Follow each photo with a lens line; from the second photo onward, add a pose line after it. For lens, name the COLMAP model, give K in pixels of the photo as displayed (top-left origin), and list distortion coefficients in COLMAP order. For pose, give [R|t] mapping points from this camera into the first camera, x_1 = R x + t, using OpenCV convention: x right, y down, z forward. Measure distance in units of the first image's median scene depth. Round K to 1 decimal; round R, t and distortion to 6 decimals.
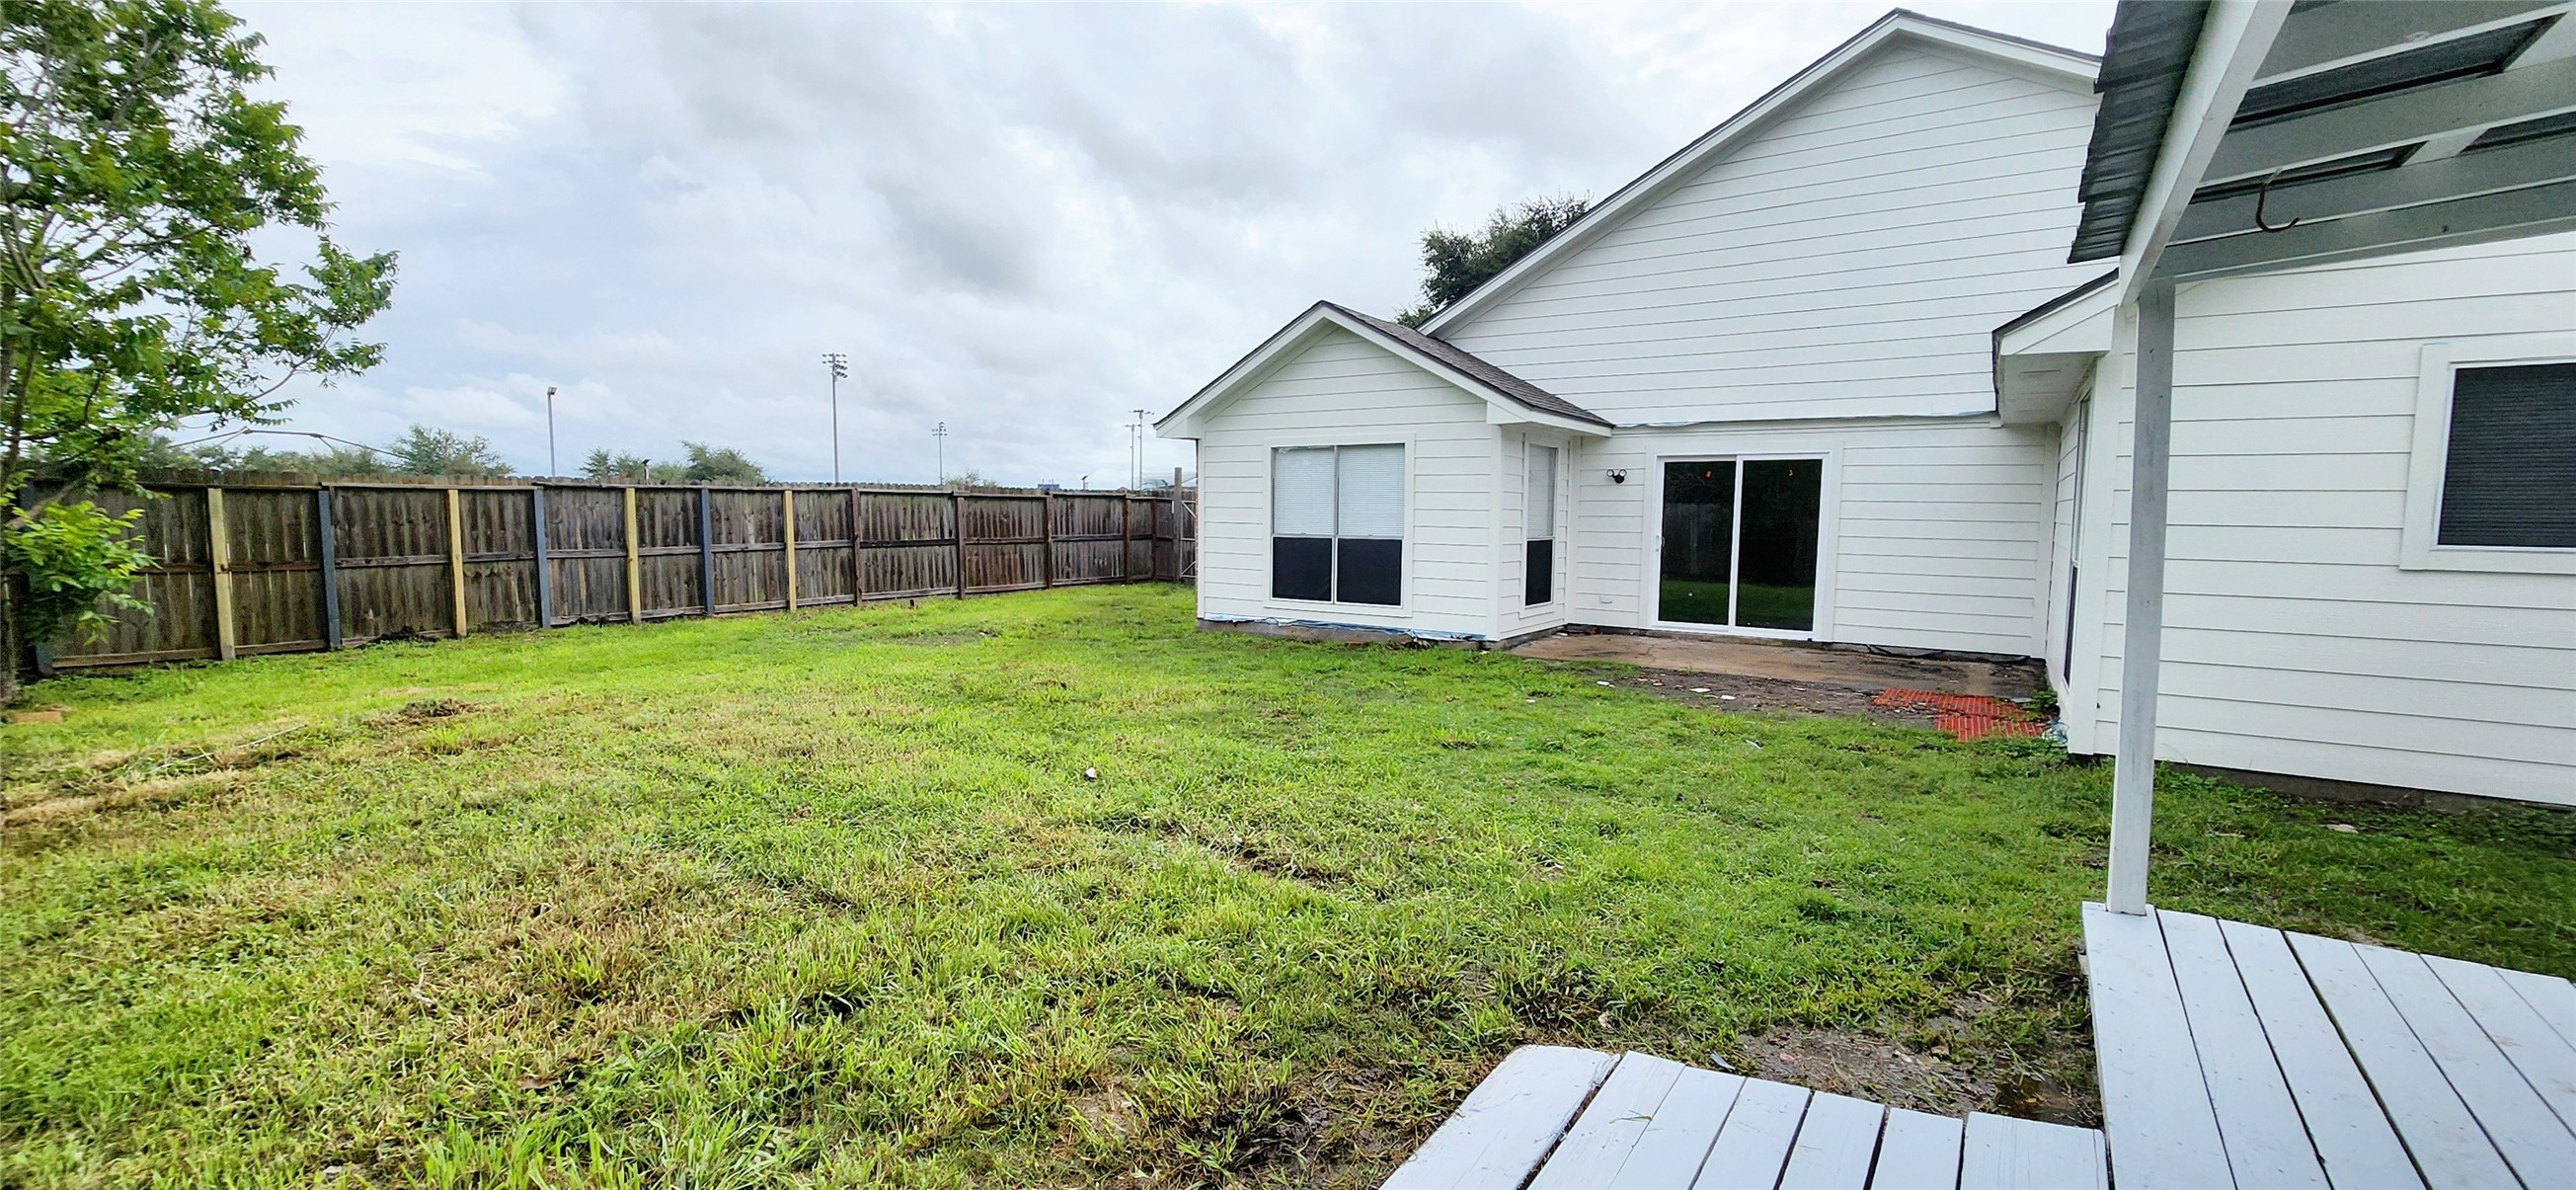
lens RADIAL K [[1044.4, 0, 1288.0], [0, 1044.4, 601.3], [0, 0, 1]] dist [-0.000107, -0.001735]
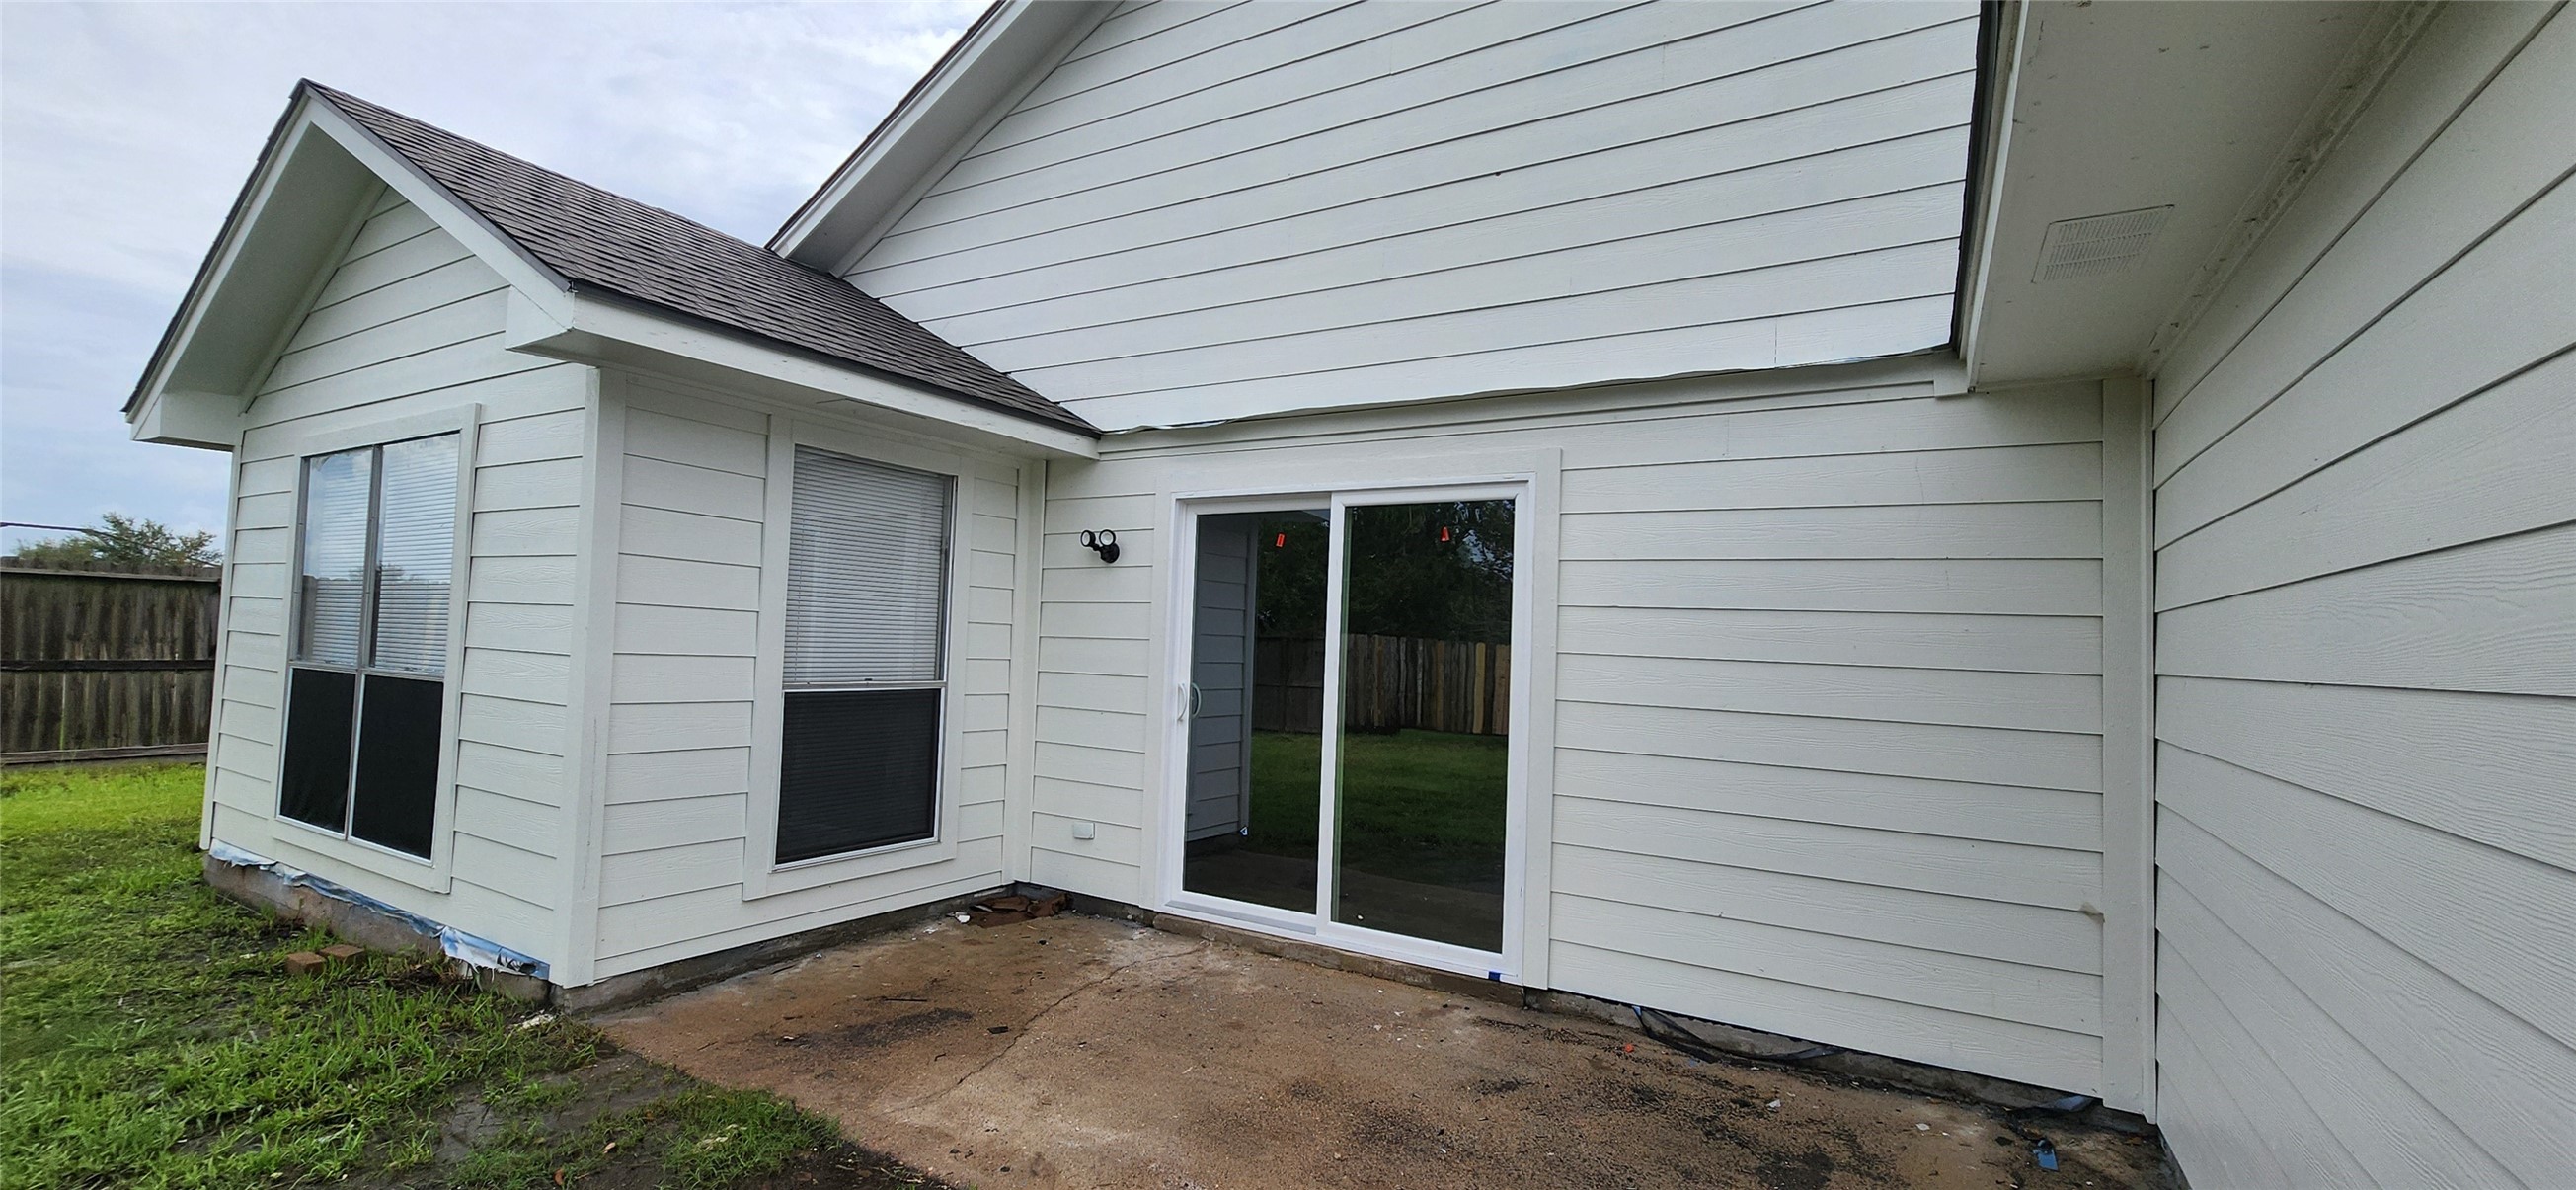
lens RADIAL K [[1044.4, 0, 1291.3], [0, 1044.4, 600.7], [0, 0, 1]] dist [-0.000107, -0.001735]
pose [[0.997872, 0.025799, 0.059889, 0.362920], [-0.018001, 0.991705, -0.127266, -0.042695], [-0.062676, 0.125917, 0.990059, 0.560059]]
